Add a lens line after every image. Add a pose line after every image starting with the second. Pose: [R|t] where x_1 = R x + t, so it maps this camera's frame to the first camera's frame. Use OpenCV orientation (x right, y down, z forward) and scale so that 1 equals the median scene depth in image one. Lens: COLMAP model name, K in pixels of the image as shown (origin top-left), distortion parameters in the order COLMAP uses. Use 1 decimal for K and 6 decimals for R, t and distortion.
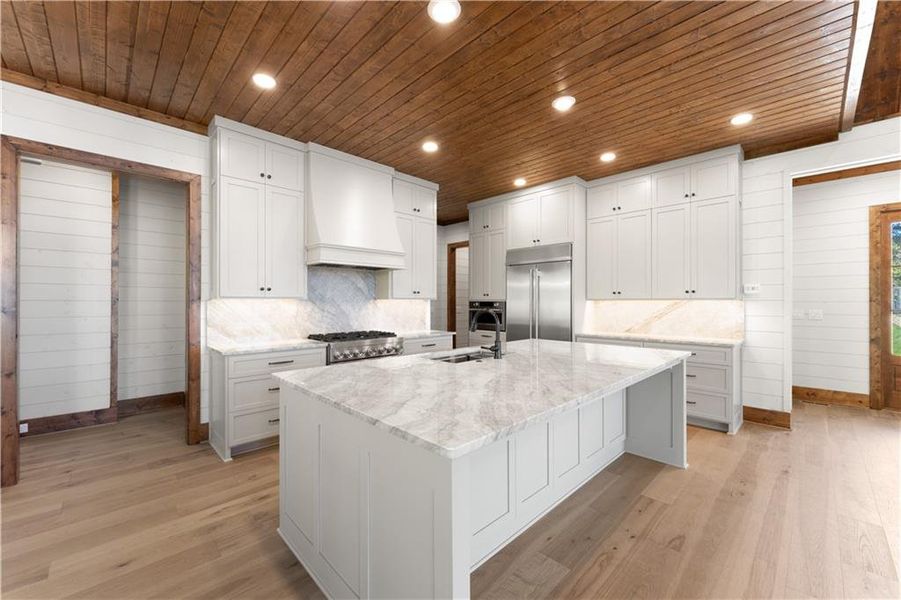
lens RADIAL K [[358.8, 0, 441.9], [0, 358.8, 299.3], [0, 0, 1]] dist [-0.004214, 0.001642]
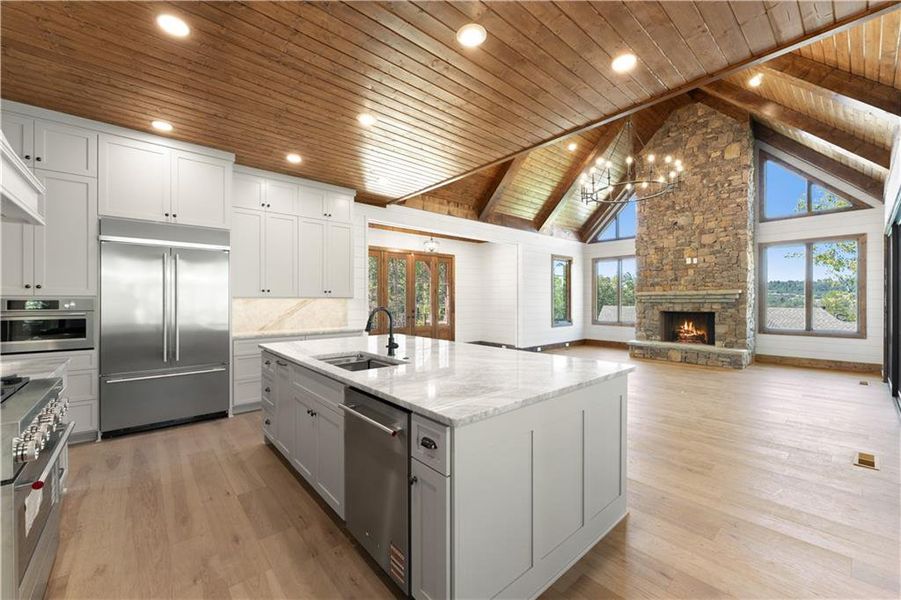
lens RADIAL K [[358.8, 0, 454.9], [0, 358.8, 300.5], [0, 0, 1]] dist [-0.004214, 0.001642]
pose [[0.045693, -0.000346, 0.998955, -0.523963], [-0.010711, 0.999942, 0.000836, 0.002350], [-0.998898, -0.010738, 0.045686, 0.478701]]
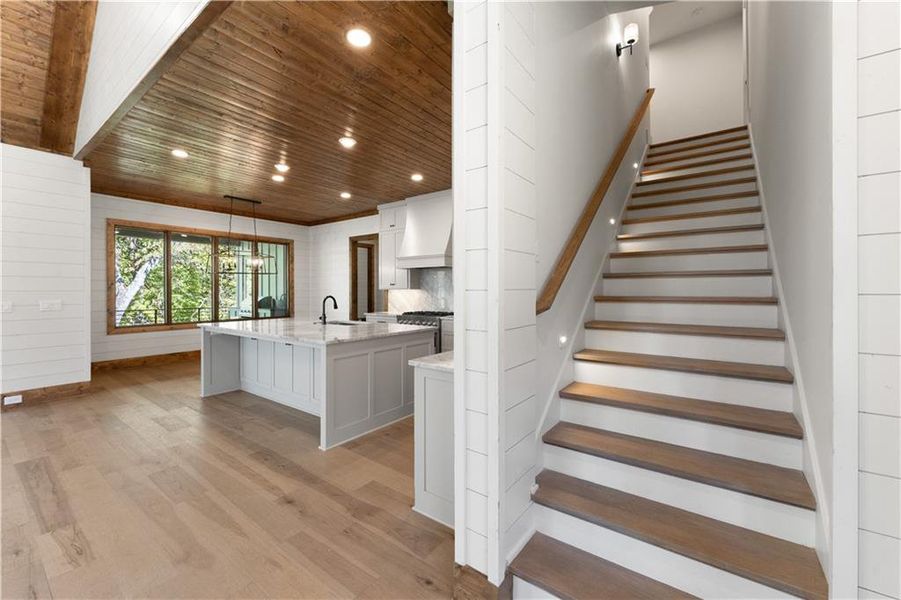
lens RADIAL K [[358.8, 0, 458.0], [0, 358.8, 288.4], [0, 0, 1]] dist [-0.004214, 0.001642]
pose [[0.181634, -0.007879, -0.983335, 1.221329], [0.009207, 0.999938, -0.006312, 0.006589], [0.983323, -0.007907, 0.181695, 0.822789]]
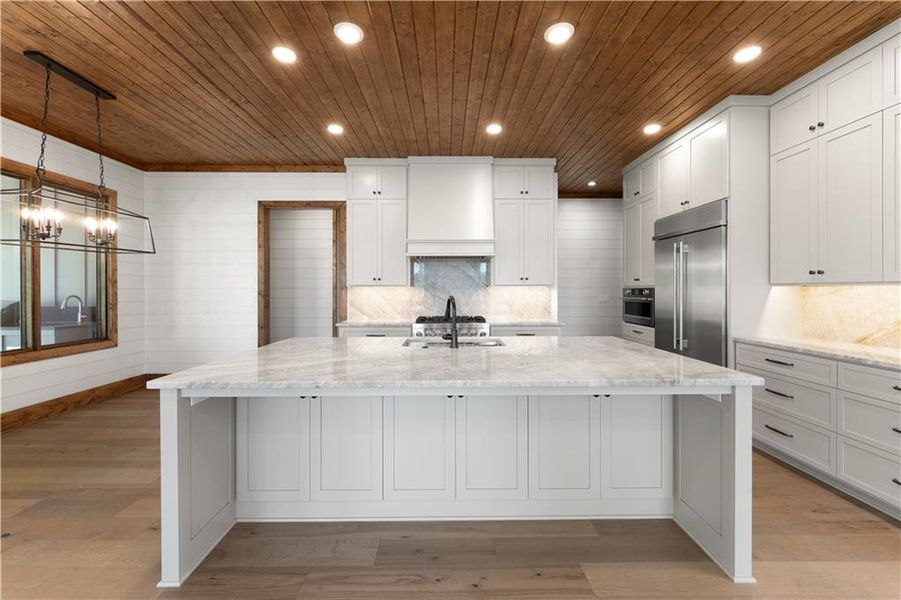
lens RADIAL K [[358.8, 0, 446.7], [0, 358.8, 288.3], [0, 0, 1]] dist [-0.004214, 0.001642]
pose [[0.725675, -0.002004, -0.688034, 0.498998], [0.007394, 0.999961, 0.004886, 0.000186], [0.687998, -0.008634, 0.725662, 0.186455]]
